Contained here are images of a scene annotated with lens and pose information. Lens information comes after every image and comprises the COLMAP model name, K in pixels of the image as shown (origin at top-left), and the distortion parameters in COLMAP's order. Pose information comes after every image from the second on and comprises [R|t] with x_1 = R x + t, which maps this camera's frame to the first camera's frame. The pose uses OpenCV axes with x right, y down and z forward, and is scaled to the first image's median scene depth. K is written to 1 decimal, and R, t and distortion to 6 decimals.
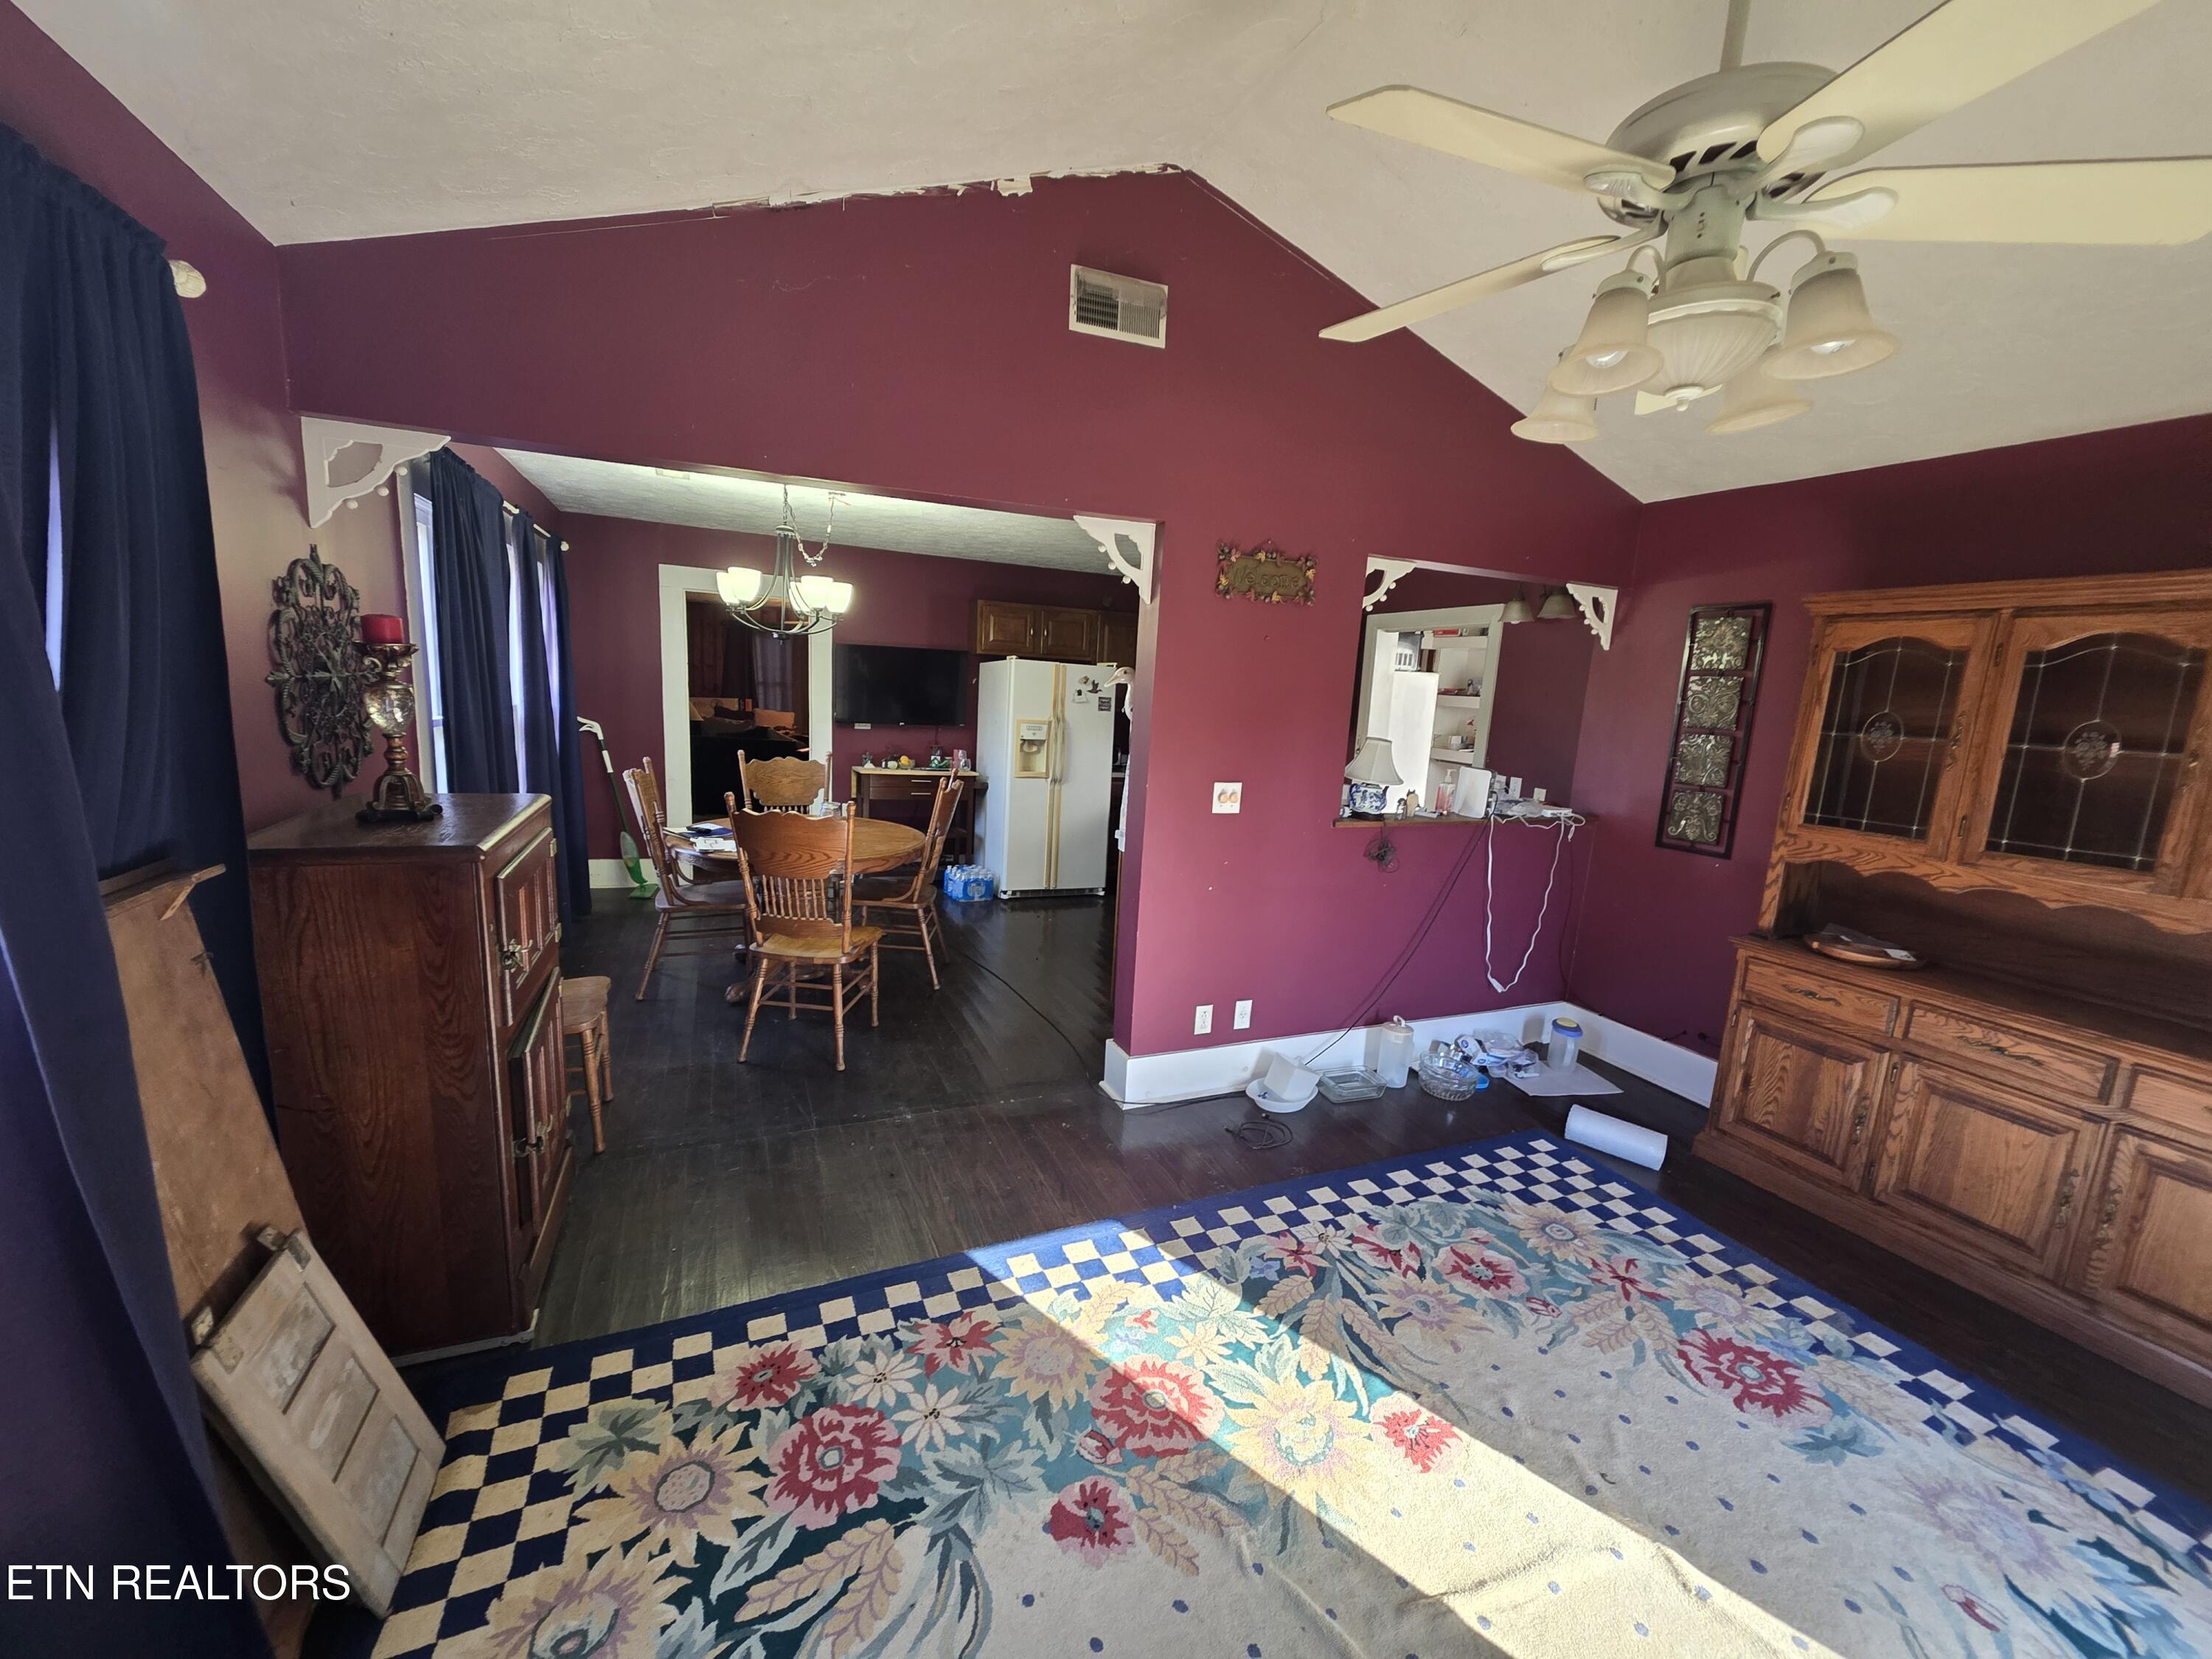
lens RADIAL K [[881.0, 0, 1095.6], [0, 881.0, 834.6], [0, 0, 1]] dist [0.001605, -0.000107]
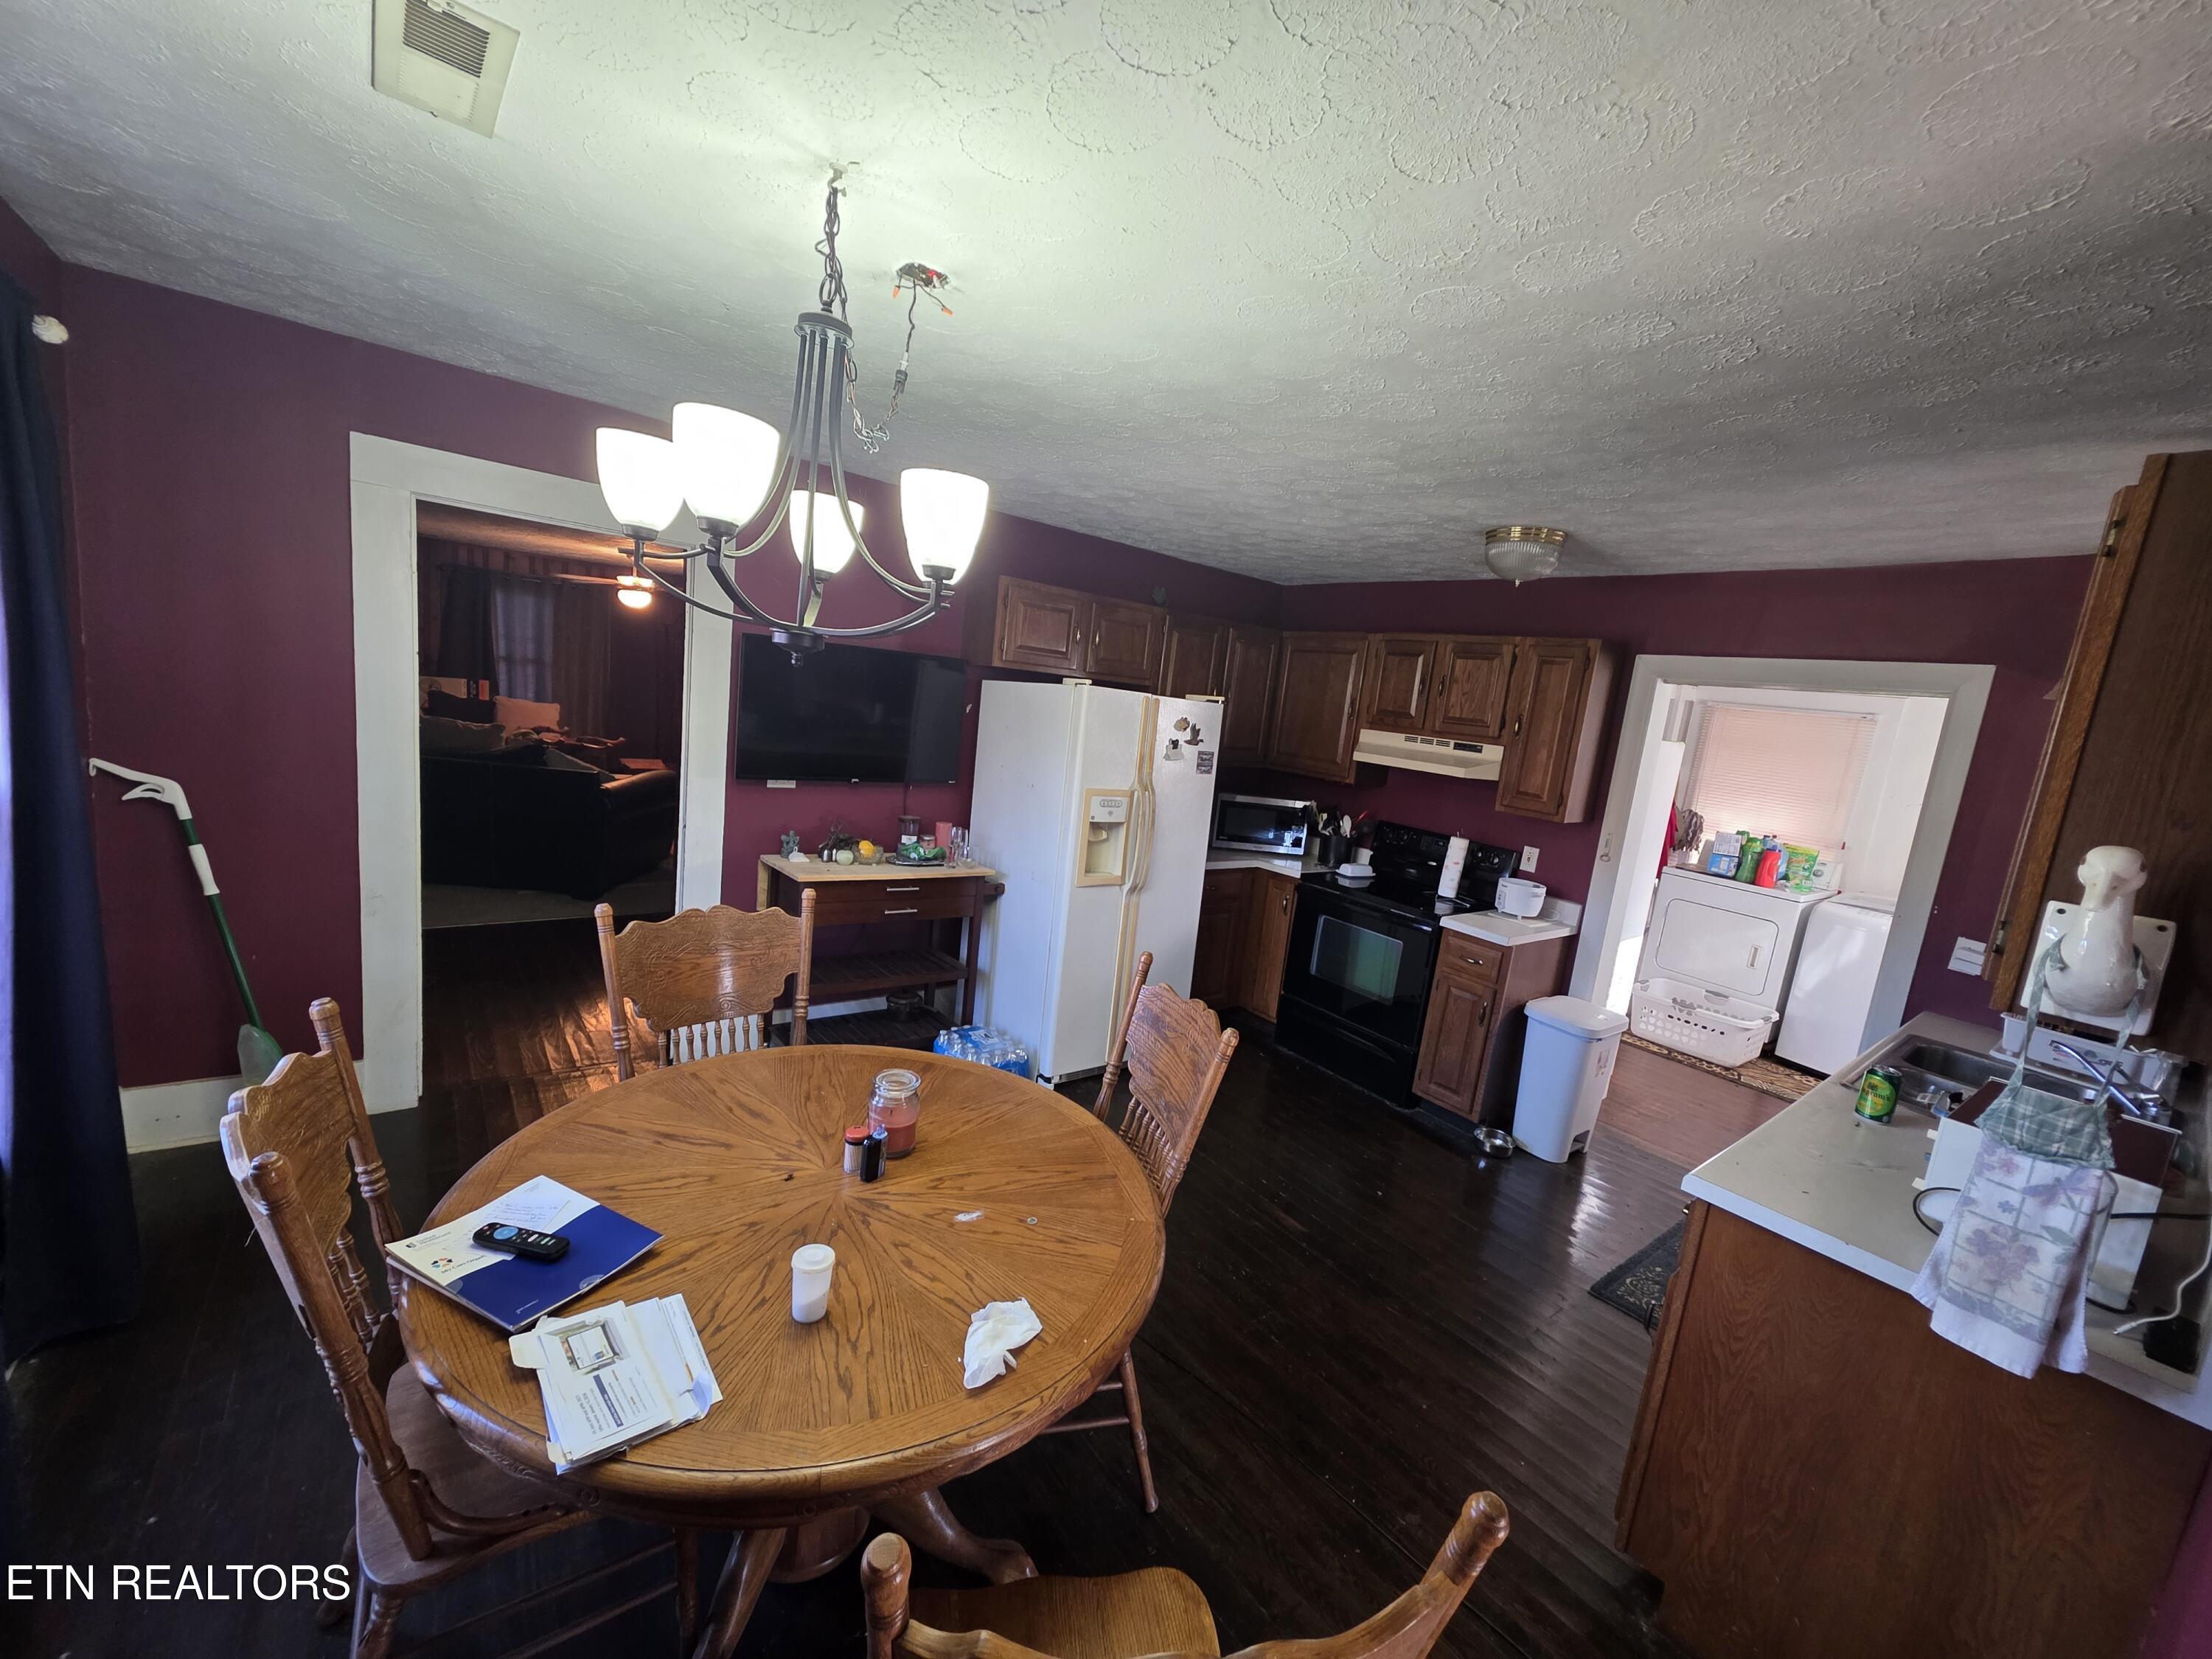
lens RADIAL K [[881.0, 0, 1116.4], [0, 881.0, 829.7], [0, 0, 1]] dist [0.001605, -0.000107]
pose [[0.961400, 0.013407, 0.274829, -0.218109], [-0.015991, 0.999846, 0.007162, -0.103296], [-0.274691, -0.011280, 0.961466, 0.415180]]
